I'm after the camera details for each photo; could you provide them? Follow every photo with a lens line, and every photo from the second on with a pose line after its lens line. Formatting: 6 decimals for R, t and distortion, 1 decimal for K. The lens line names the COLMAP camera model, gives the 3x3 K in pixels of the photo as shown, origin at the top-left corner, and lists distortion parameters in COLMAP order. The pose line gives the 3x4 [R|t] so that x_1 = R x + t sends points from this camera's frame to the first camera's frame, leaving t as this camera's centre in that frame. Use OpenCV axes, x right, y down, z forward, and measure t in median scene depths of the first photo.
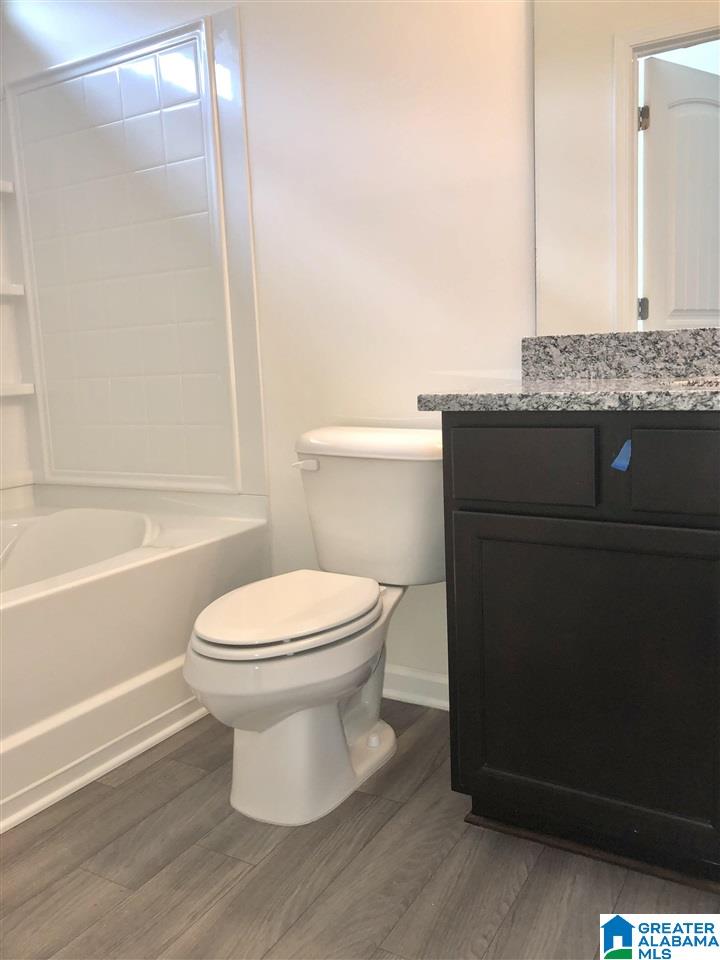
lens RADIAL K [[792.9, 0, 376.5], [0, 792.9, 473.2], [0, 0, 1]] dist [-0.002674, 0.003090]
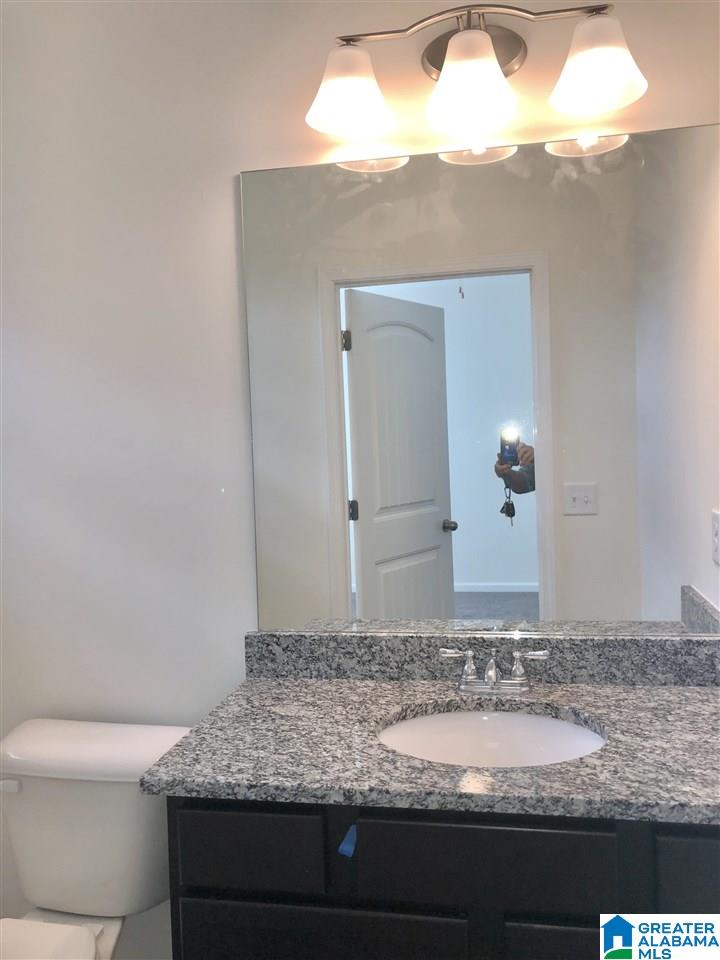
lens RADIAL K [[792.9, 0, 385.5], [0, 792.9, 474.6], [0, 0, 1]] dist [-0.002674, 0.003090]
pose [[0.934635, 0.002107, 0.355601, -0.009697], [0.049556, 0.989453, -0.136112, -0.251784], [-0.352138, 0.144837, 0.924674, -0.029733]]
